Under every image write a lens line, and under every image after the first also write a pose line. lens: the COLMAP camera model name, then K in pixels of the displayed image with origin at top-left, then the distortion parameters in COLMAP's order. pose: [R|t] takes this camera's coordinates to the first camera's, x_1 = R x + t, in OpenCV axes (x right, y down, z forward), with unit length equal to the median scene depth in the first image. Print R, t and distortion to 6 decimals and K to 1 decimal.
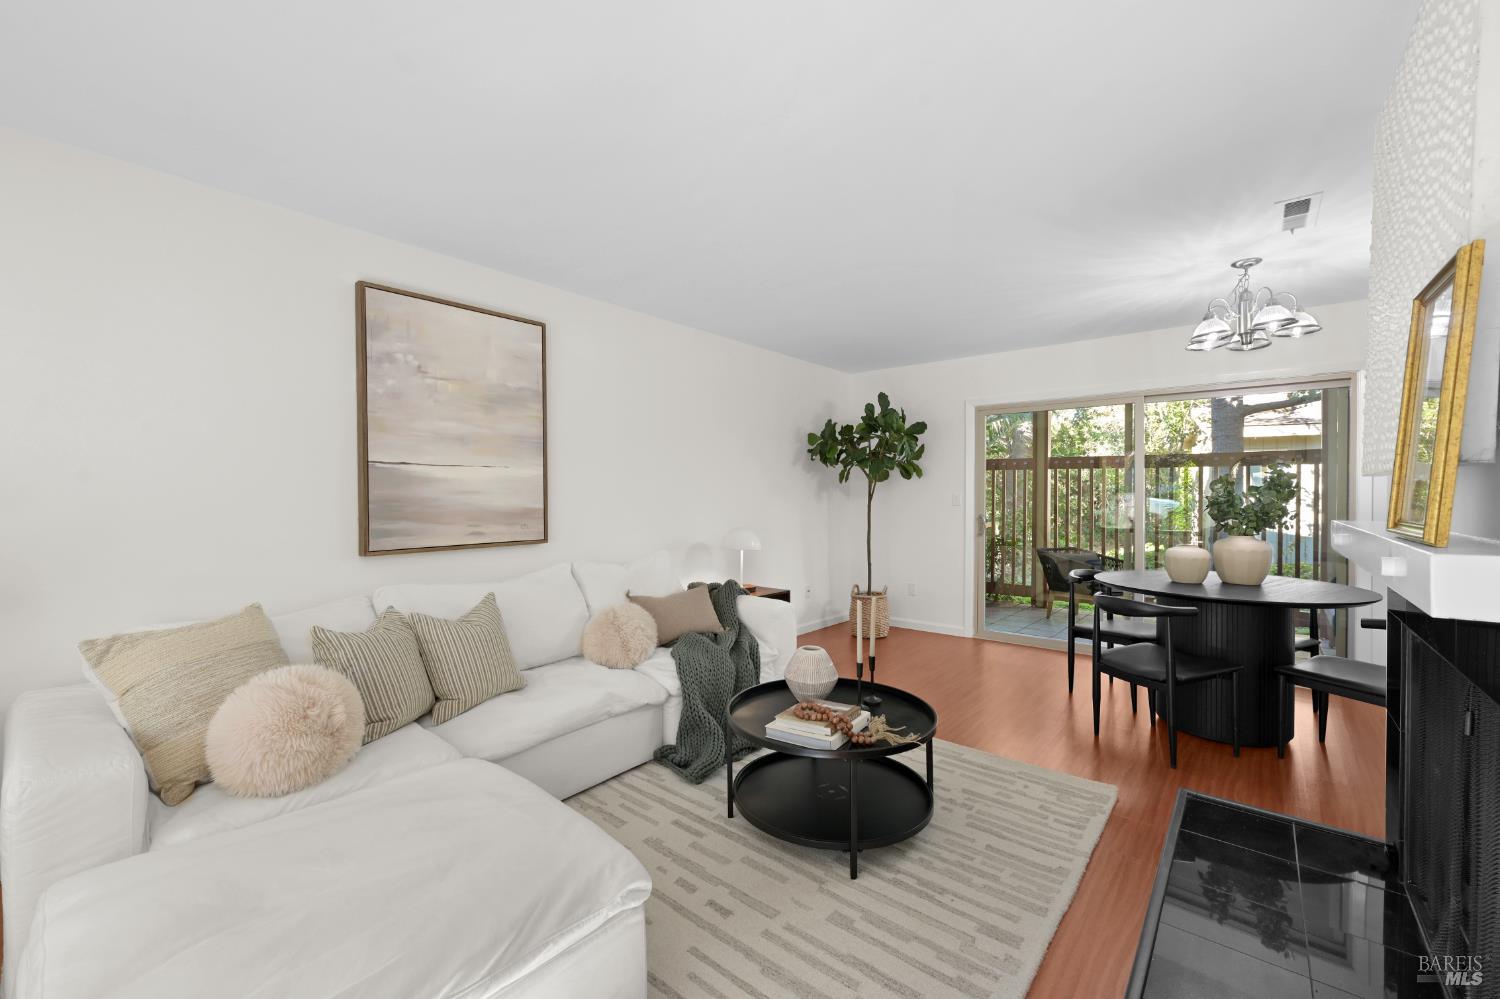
lens RADIAL K [[602.8, 0, 766.0], [0, 602.8, 499.5], [0, 0, 1]] dist [-0.000686, -0.000011]
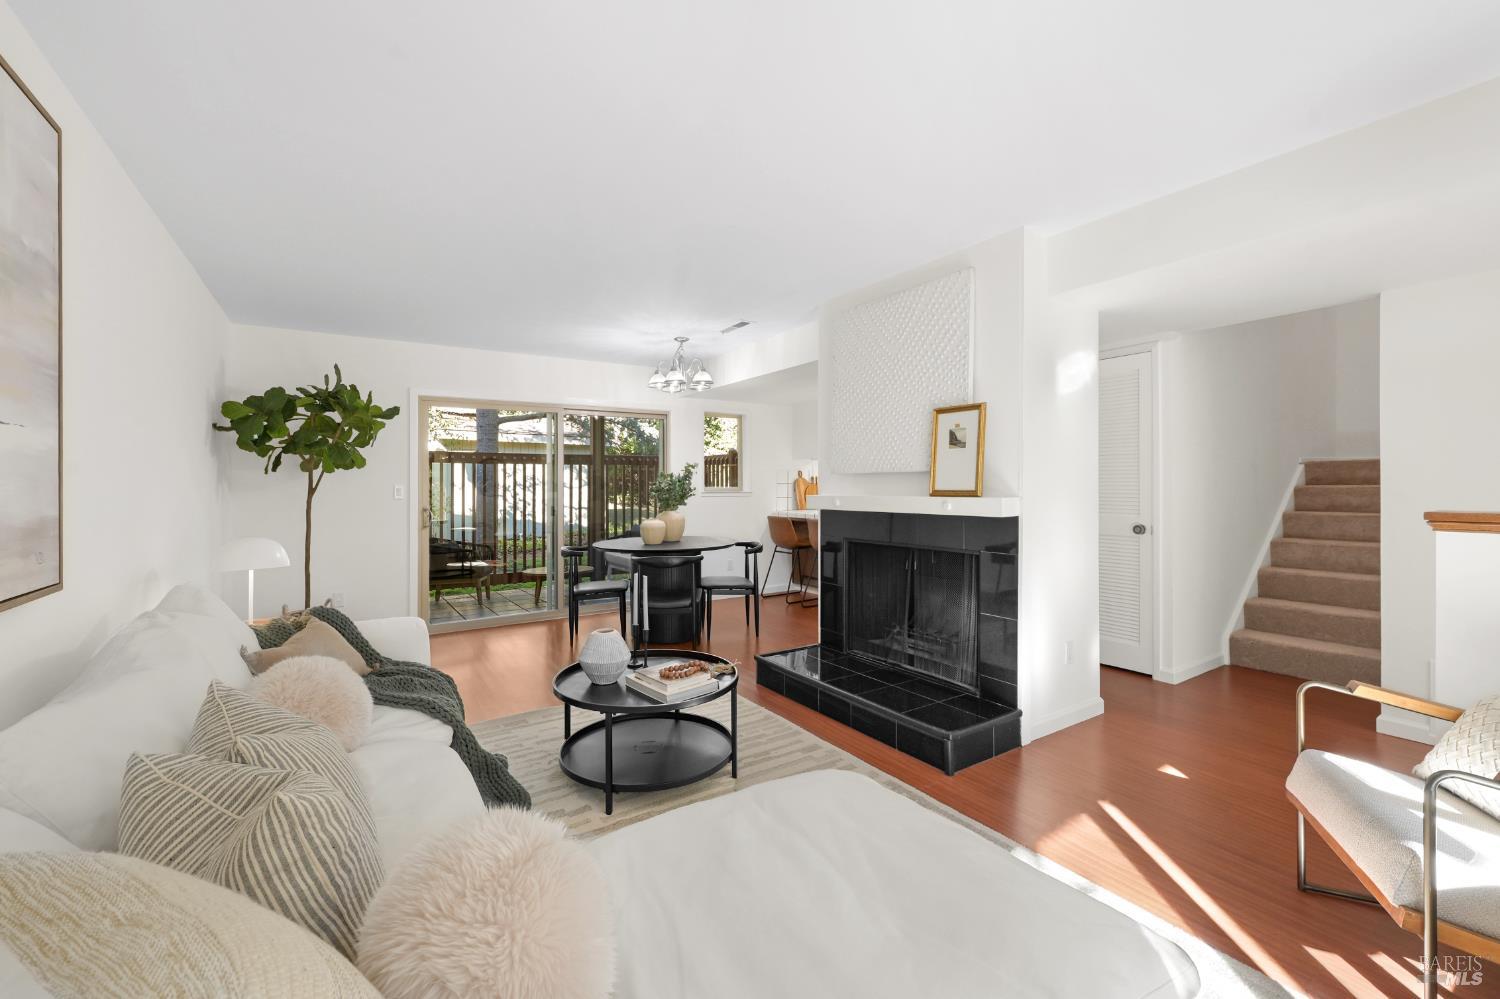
lens RADIAL K [[593.2, 0, 743.0], [0, 593.2, 496.4], [0, 0, 1]] dist [-0.001783, -0.000158]
pose [[0.320290, -0.021382, 0.947078, -0.602990], [0.016817, 0.999716, 0.016883, -0.000861], [-0.947170, 0.010520, 0.320558, 0.324141]]
